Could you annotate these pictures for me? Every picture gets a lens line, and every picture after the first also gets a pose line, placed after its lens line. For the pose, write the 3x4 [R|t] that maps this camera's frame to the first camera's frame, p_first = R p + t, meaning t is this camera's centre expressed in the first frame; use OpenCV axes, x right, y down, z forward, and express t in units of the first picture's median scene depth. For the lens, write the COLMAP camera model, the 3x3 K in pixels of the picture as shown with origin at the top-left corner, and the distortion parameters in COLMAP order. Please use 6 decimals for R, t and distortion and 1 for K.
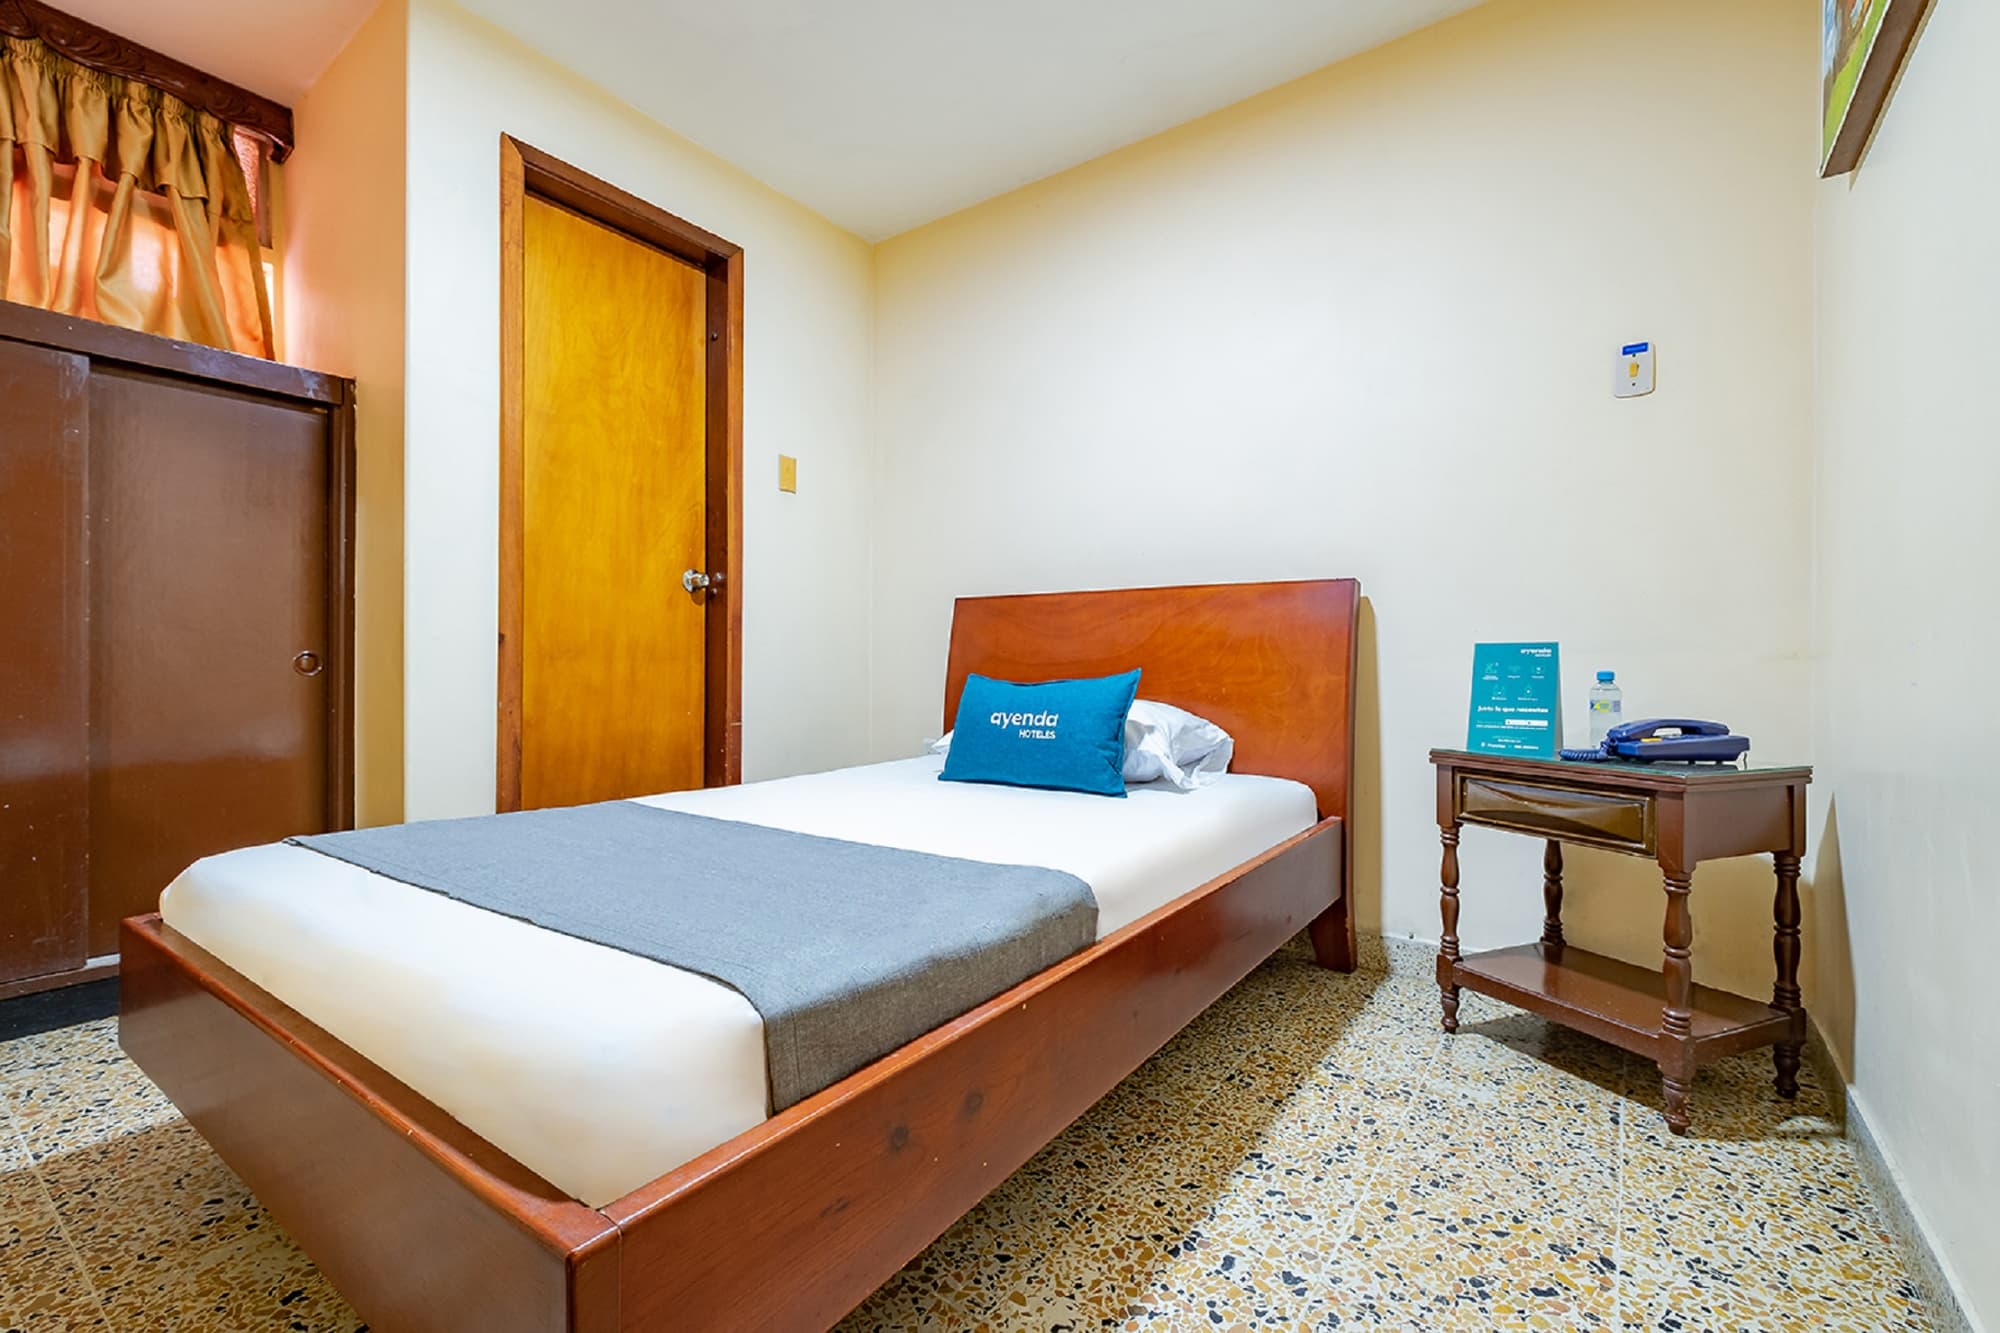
lens RADIAL K [[862.0, 0, 1000.0], [0, 862.0, 666.5], [0, 0, 1]] dist [0.014852, -0.000065]
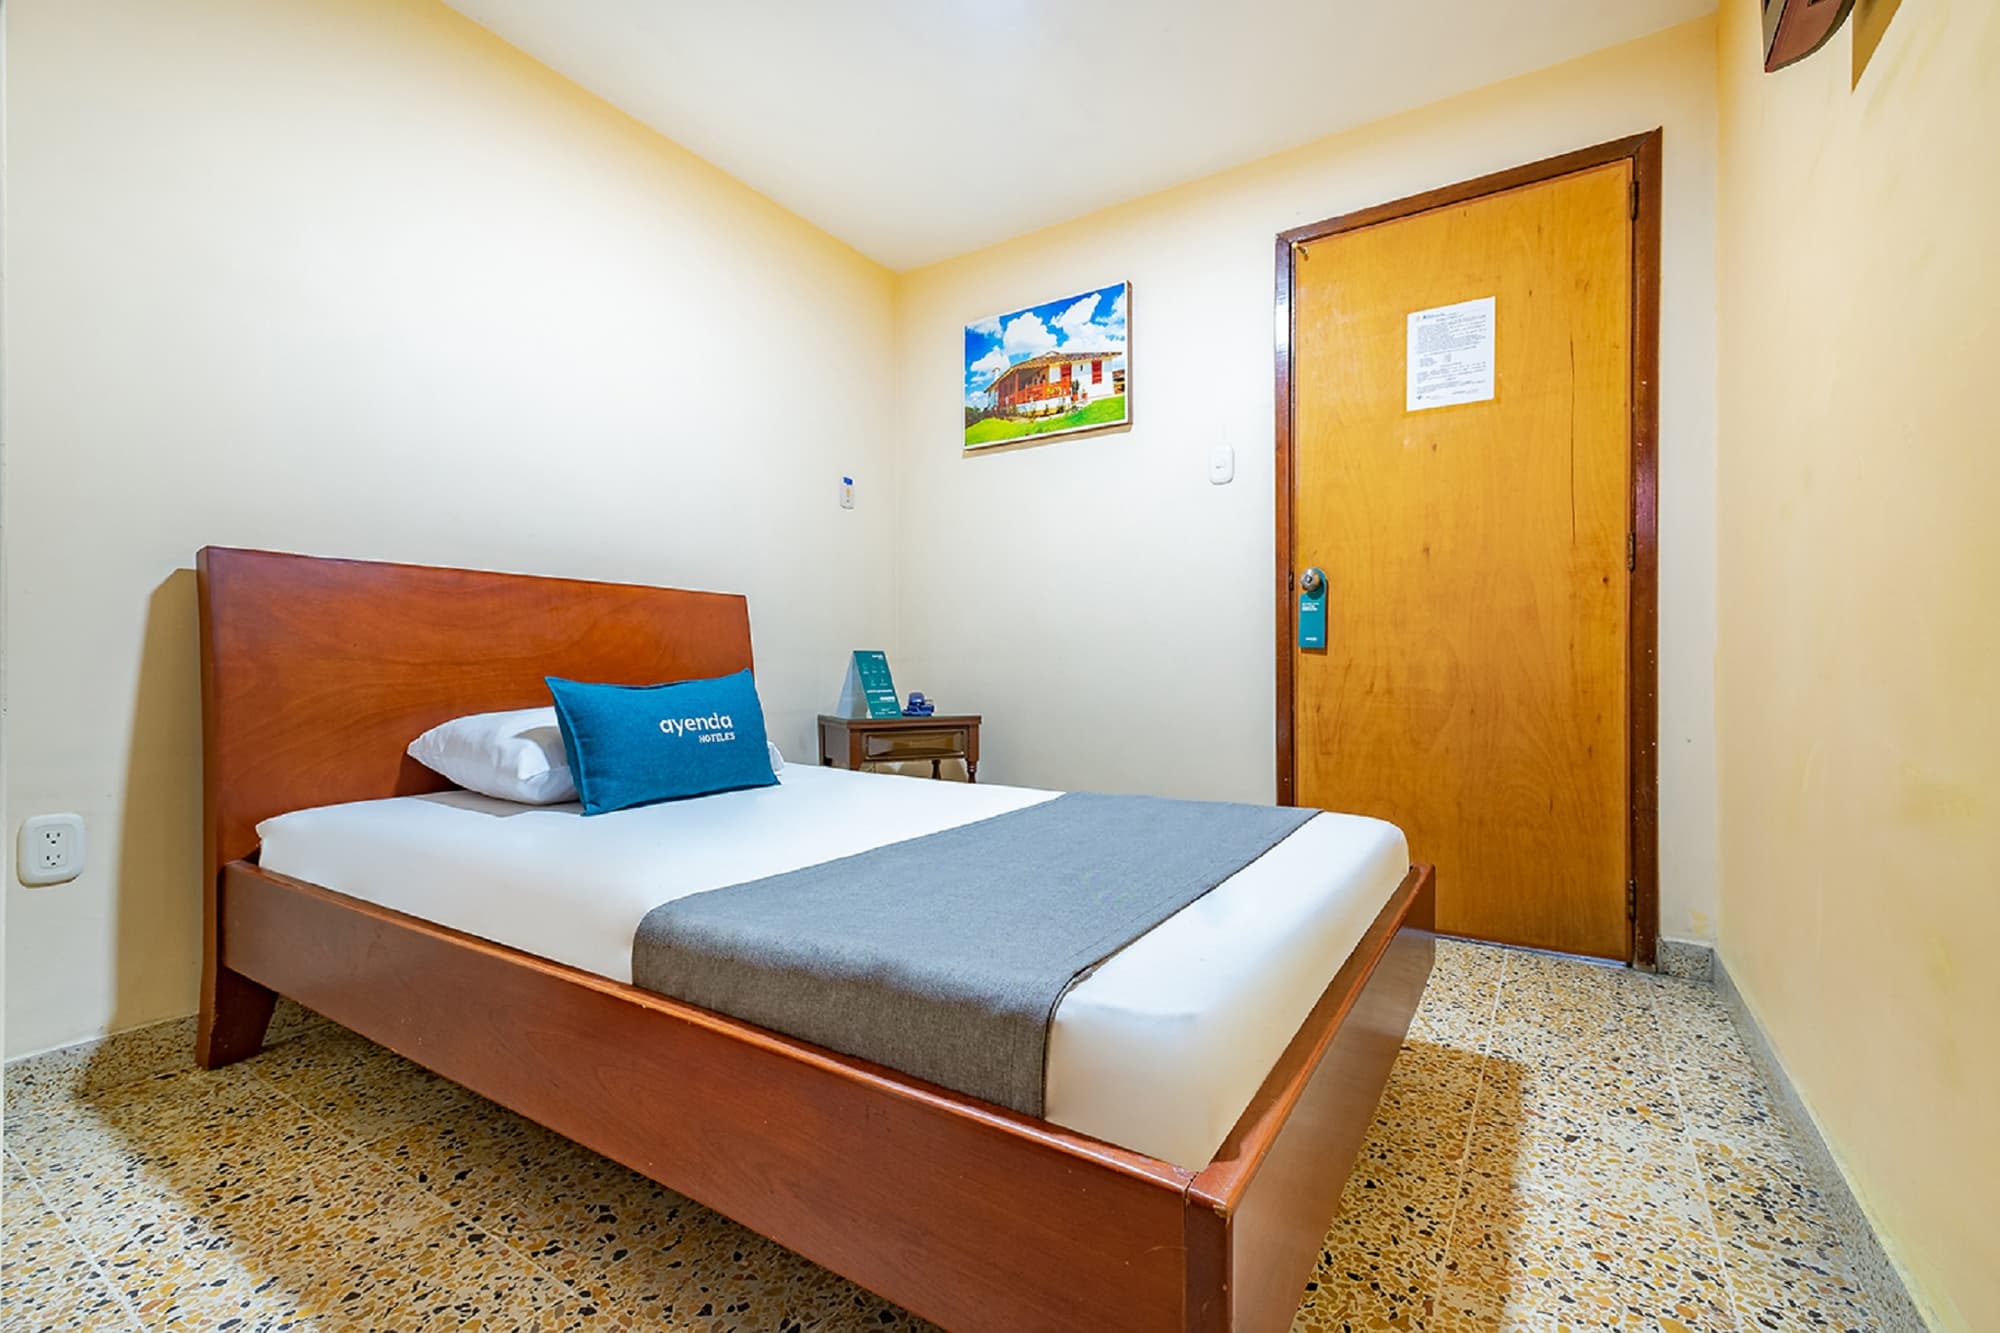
lens RADIAL K [[862.0, 0, 1000.0], [0, 862.0, 666.5], [0, 0, 1]] dist [0.014852, -0.000065]
pose [[-0.048089, -0.006069, 0.998825, -0.905511], [-0.001041, 0.999981, 0.006026, -0.006658], [-0.998843, -0.000750, -0.048094, 0.707089]]
